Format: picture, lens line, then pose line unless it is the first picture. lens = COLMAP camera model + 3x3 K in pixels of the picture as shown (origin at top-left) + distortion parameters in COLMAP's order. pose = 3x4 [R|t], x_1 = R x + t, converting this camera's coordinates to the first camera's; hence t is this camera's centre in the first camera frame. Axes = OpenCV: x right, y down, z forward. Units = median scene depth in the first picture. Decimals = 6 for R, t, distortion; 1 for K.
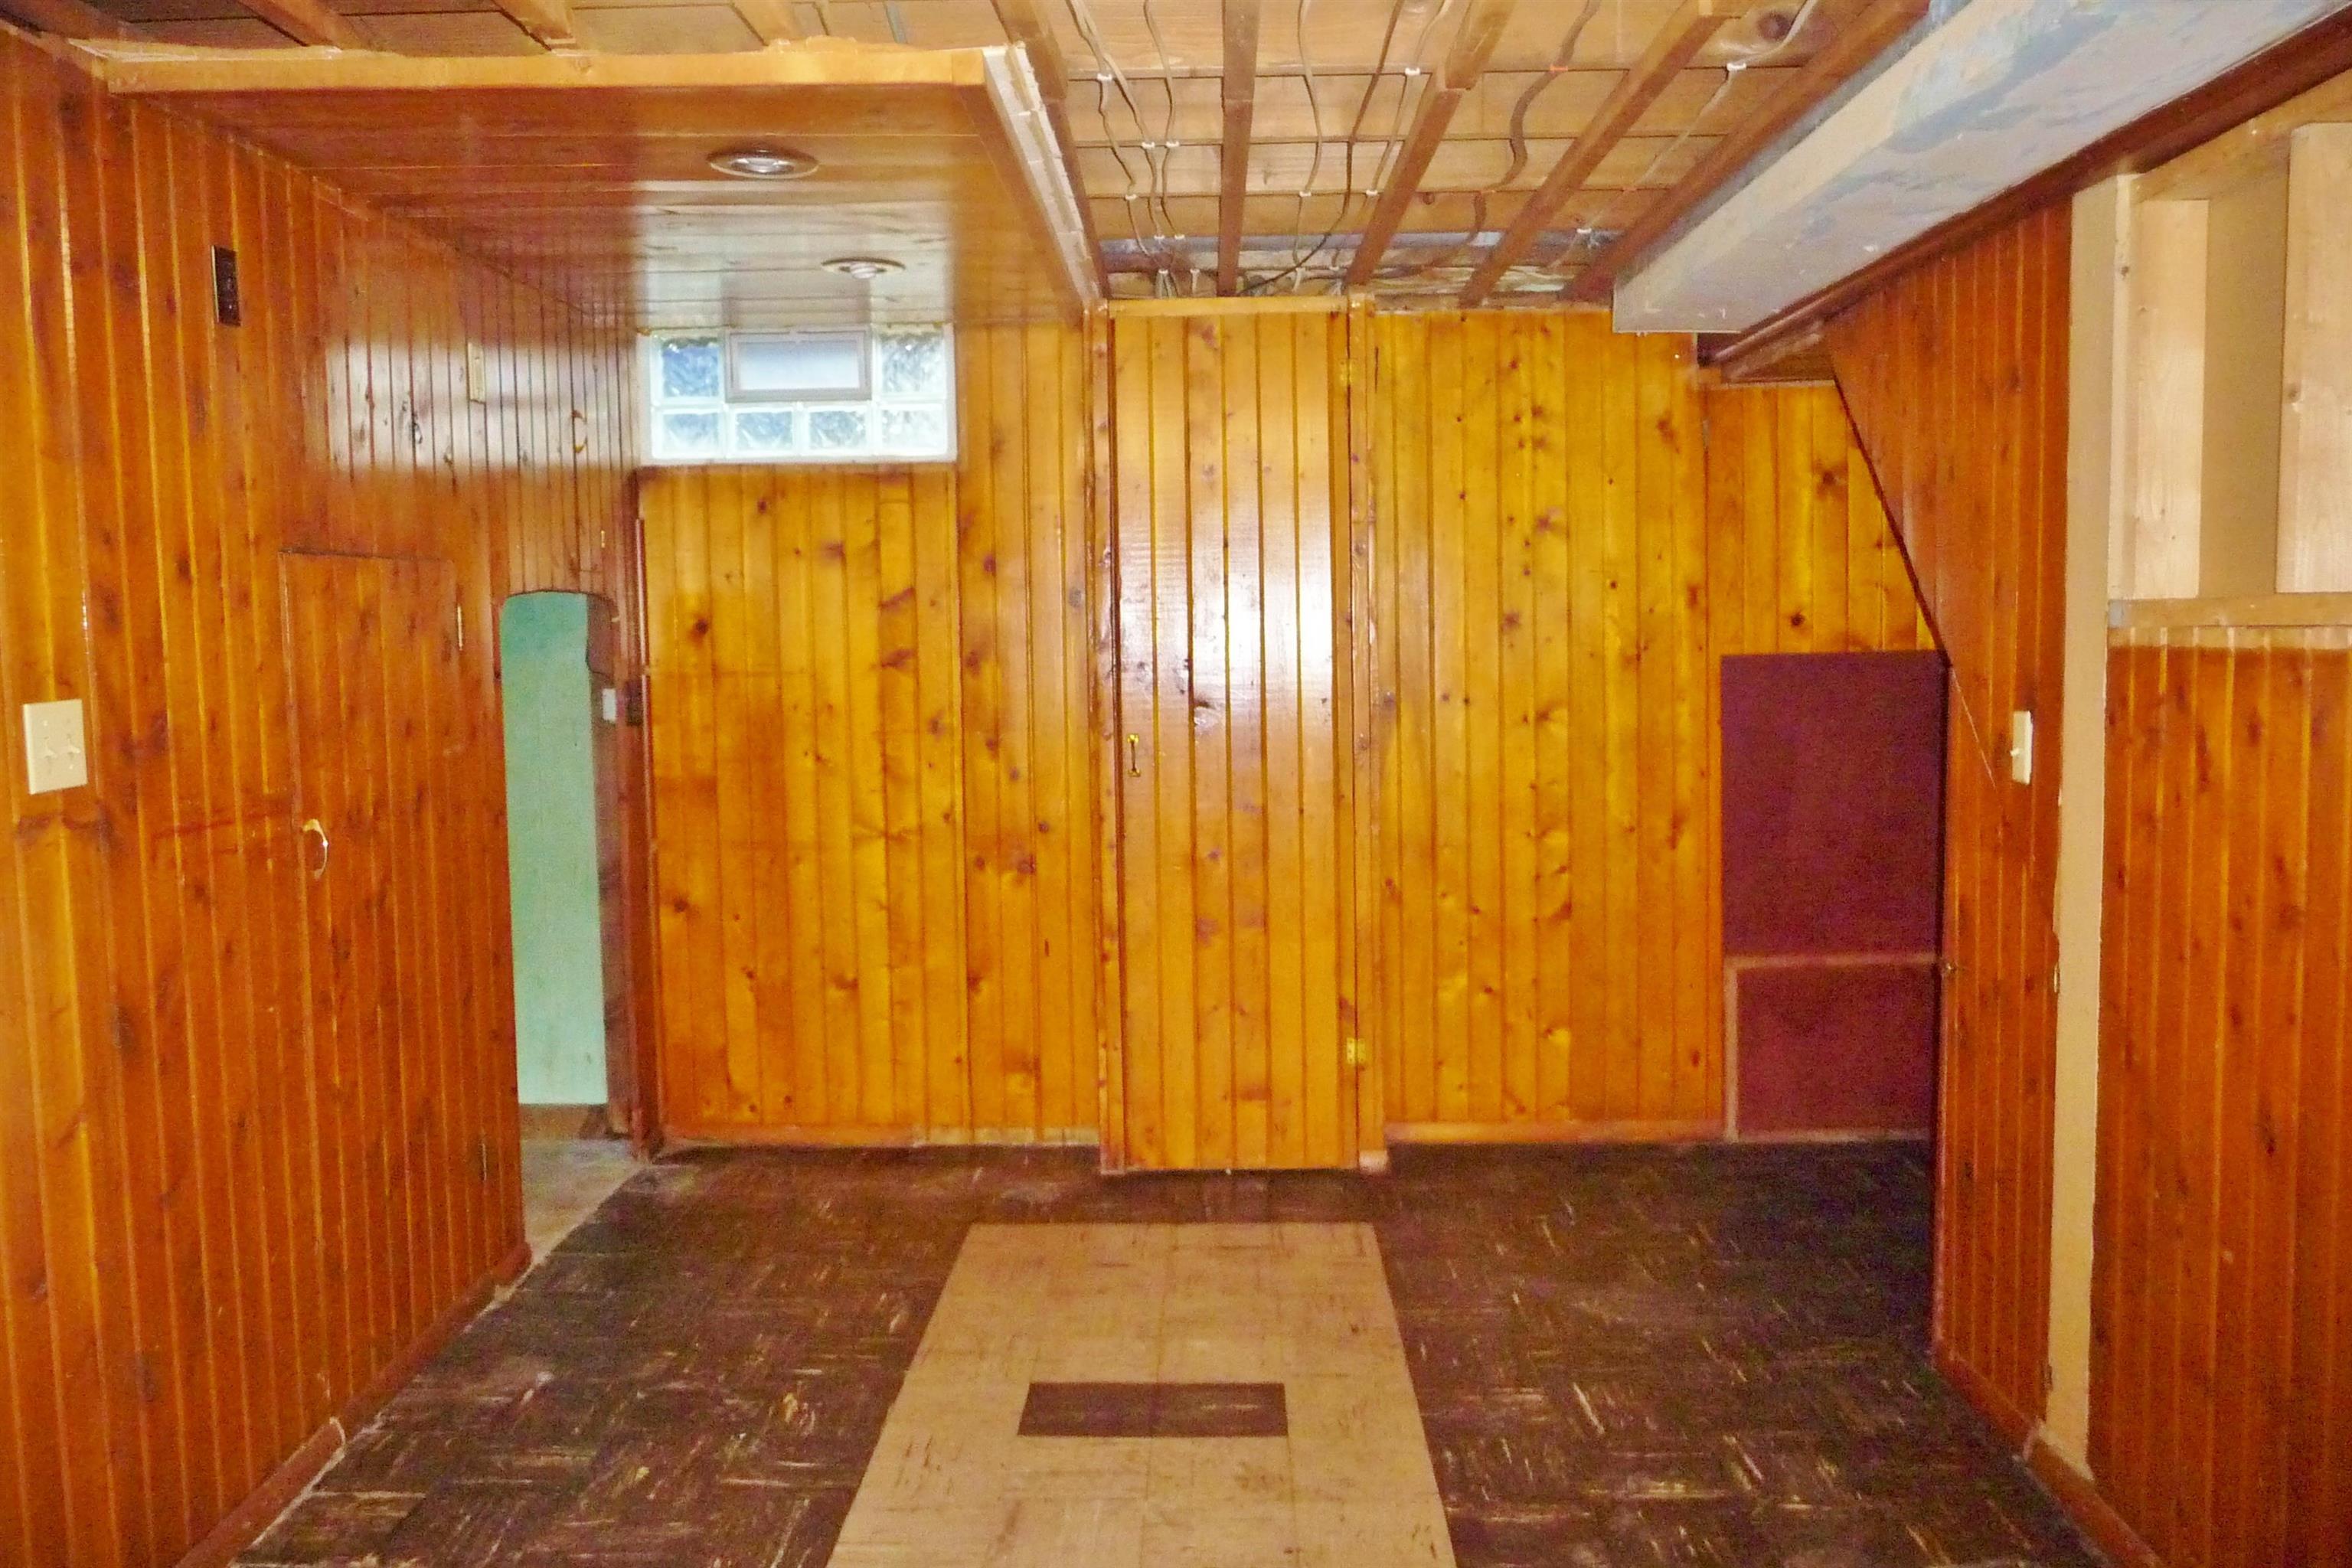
lens RADIAL K [[1885.1, 0, 1169.5], [0, 1885.1, 784.7], [0, 0, 1]] dist [-0.011867, -0.001591]
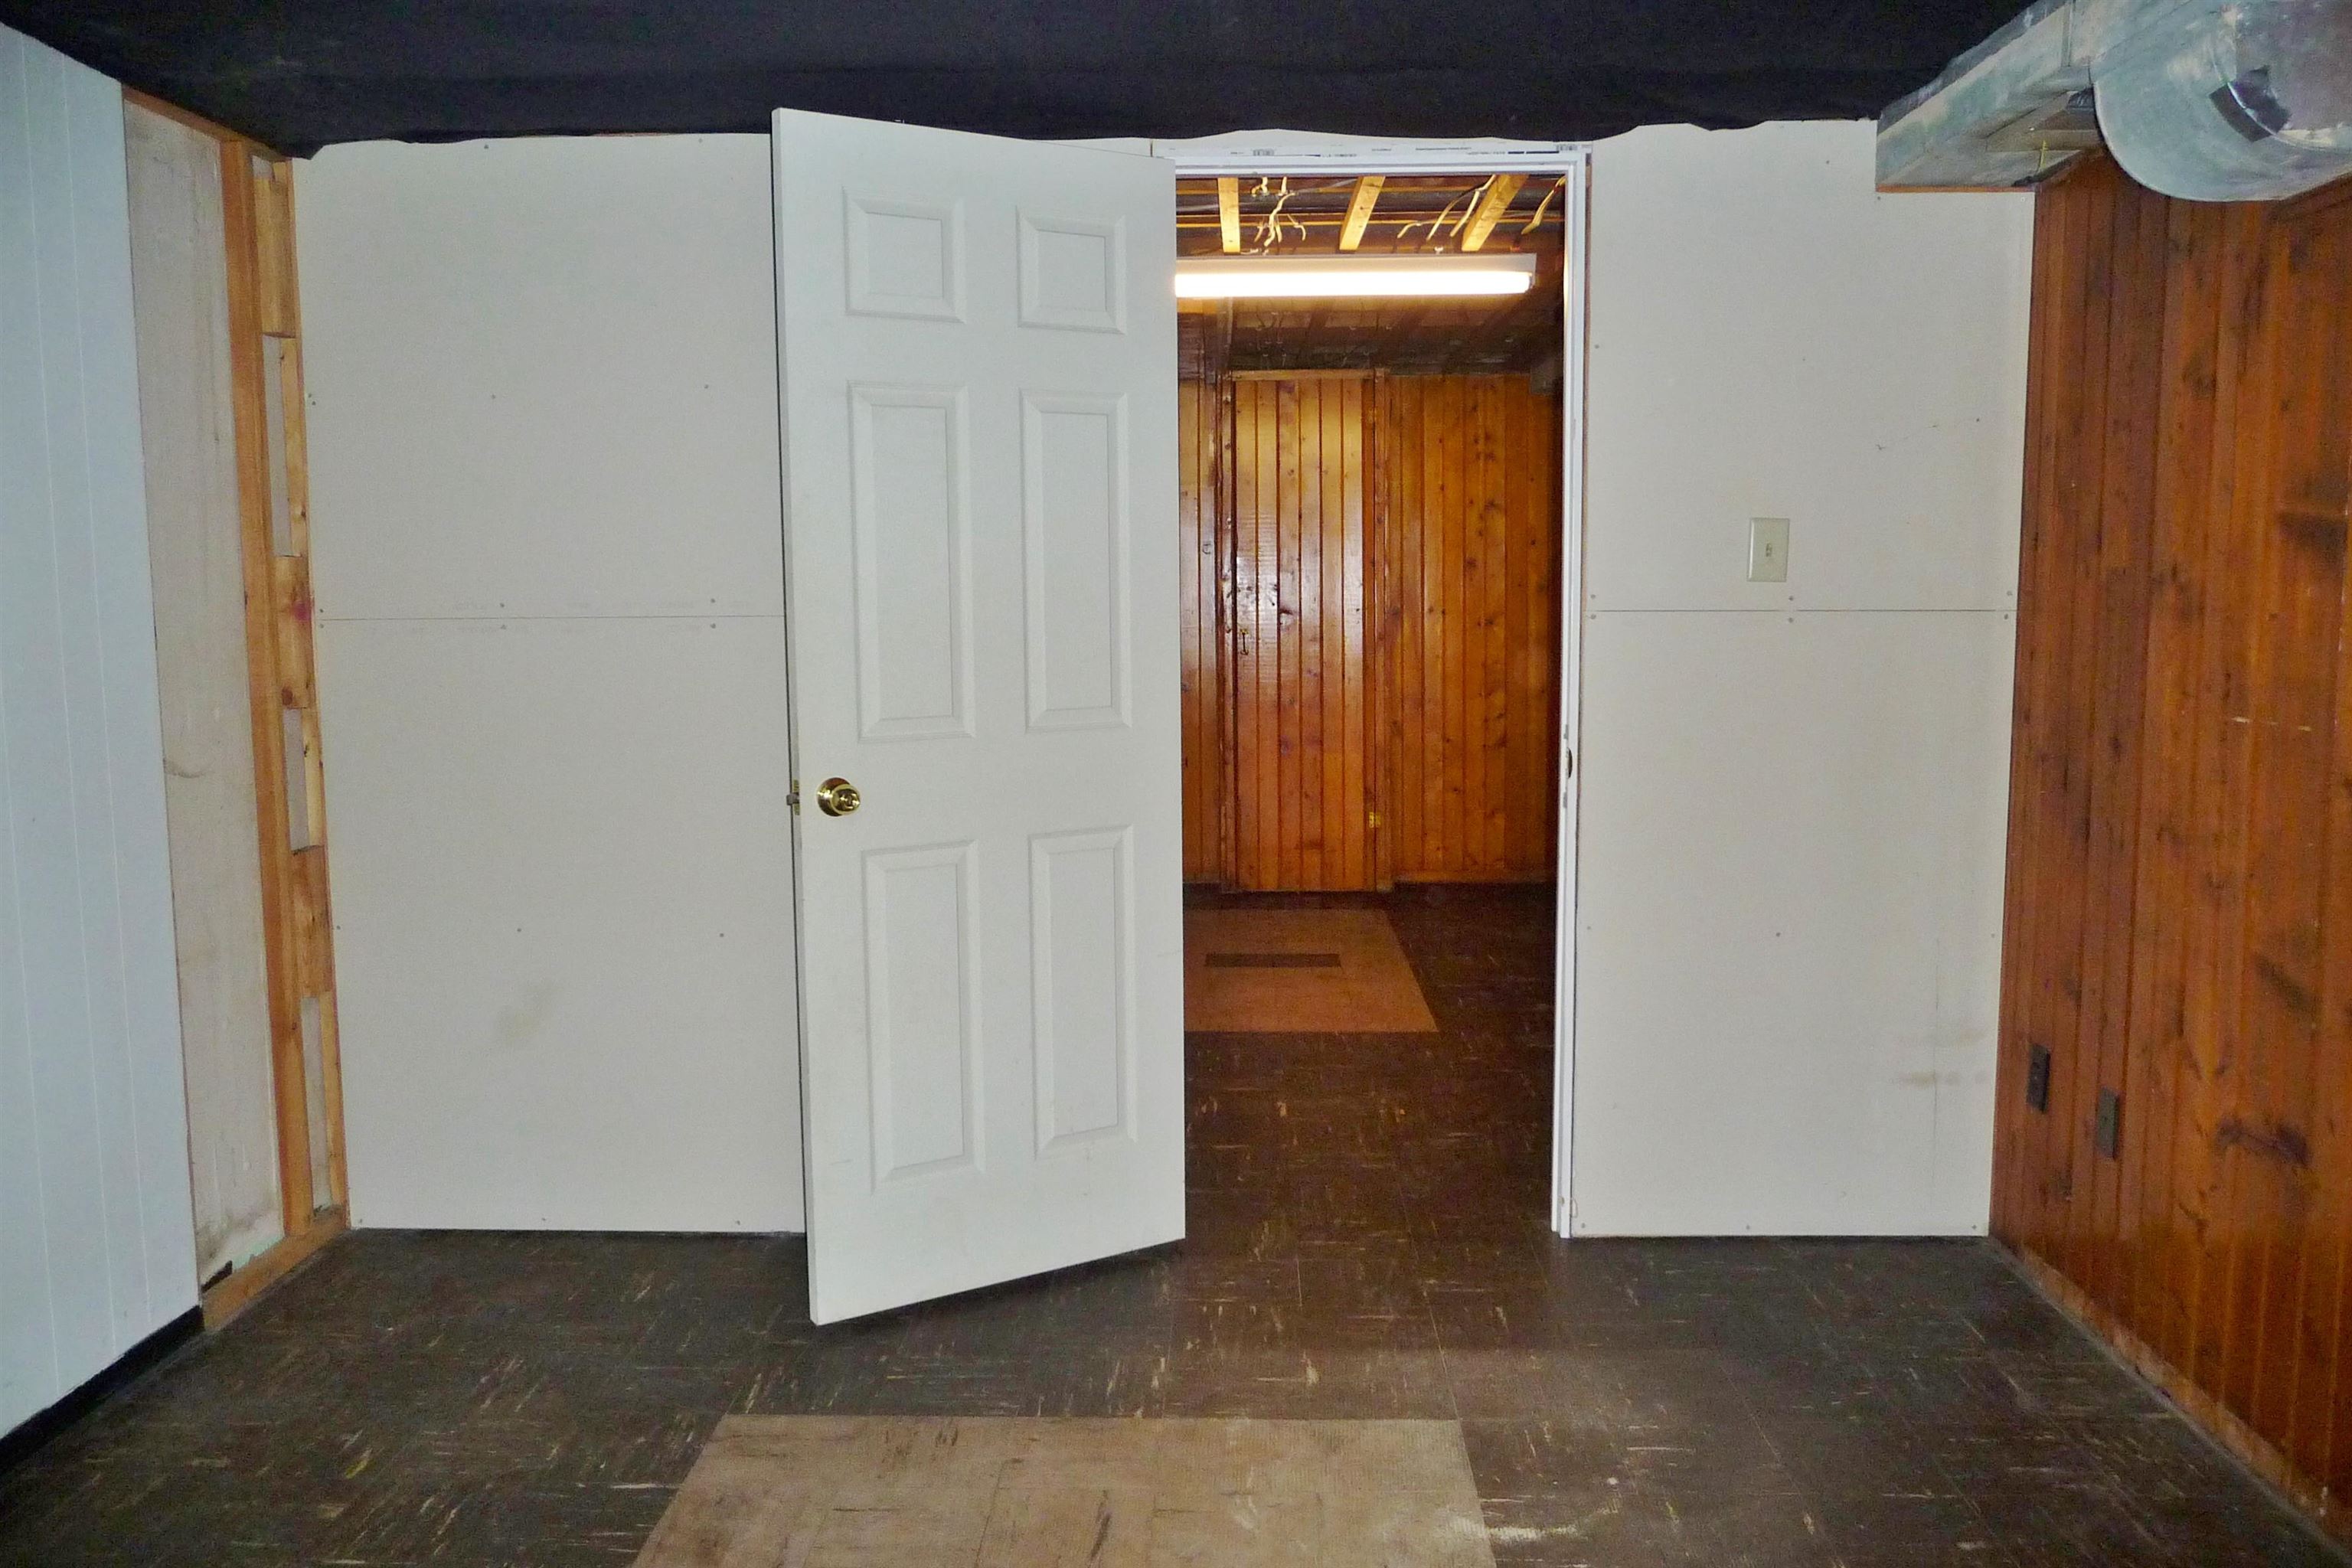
lens RADIAL K [[1885.1, 0, 1183.5], [0, 1885.1, 782.6], [0, 0, 1]] dist [-0.011867, -0.001591]
pose [[0.999961, 0.007832, 0.004042, -0.077267], [-0.007915, 0.999752, 0.020817, 0.073873], [-0.003878, -0.020848, 0.999775, -0.667551]]
